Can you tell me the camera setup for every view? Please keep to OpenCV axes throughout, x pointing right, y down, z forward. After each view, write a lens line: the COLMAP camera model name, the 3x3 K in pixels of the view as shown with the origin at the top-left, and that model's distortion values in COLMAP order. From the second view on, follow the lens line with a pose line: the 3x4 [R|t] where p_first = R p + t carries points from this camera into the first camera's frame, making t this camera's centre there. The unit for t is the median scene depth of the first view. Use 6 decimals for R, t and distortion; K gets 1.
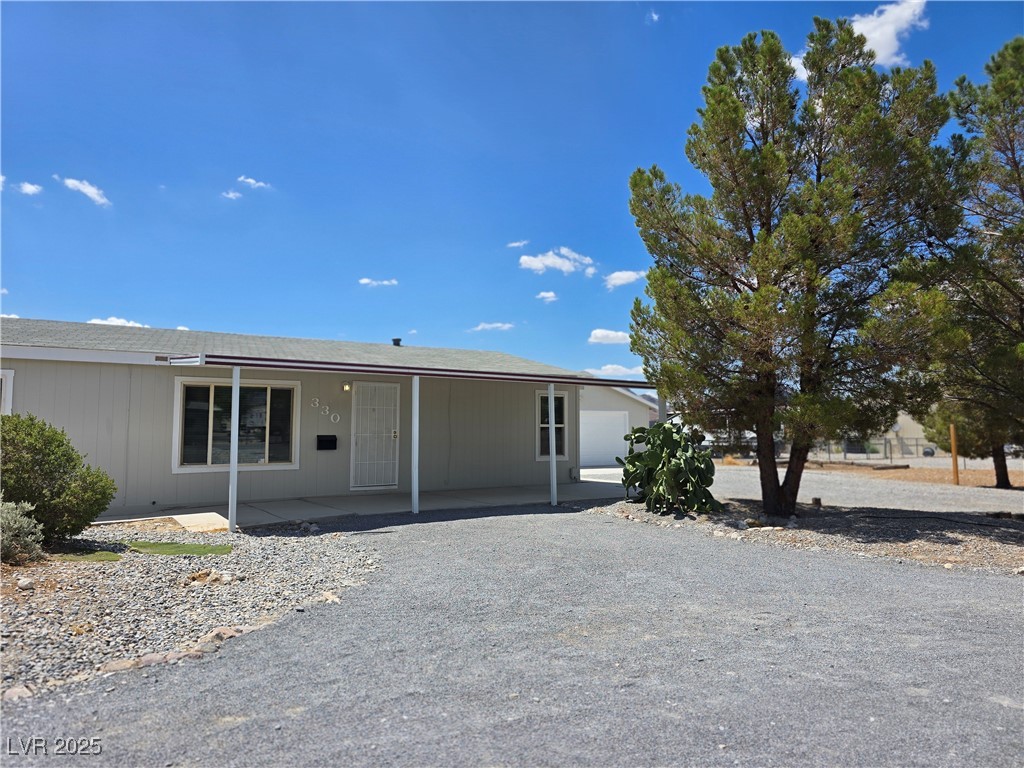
lens RADIAL K [[698.8, 0, 512.0], [0, 698.8, 384.0], [0, 0, 1]] dist [0.066329, -0.083188]
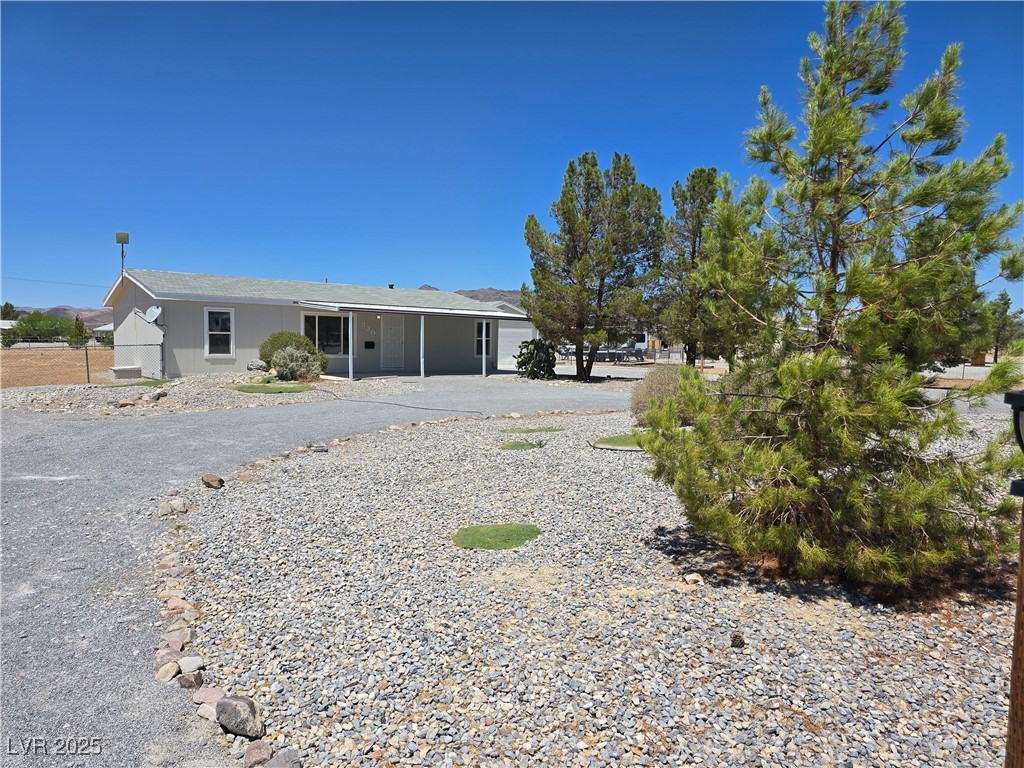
lens RADIAL K [[698.8, 0, 512.0], [0, 698.8, 384.0], [0, 0, 1]] dist [0.066329, -0.083188]
pose [[0.994523, 0.015477, 0.103368, -0.077350], [-0.028857, 0.991195, 0.129230, -0.084397], [-0.100458, -0.131505, 0.986212, -1.133339]]
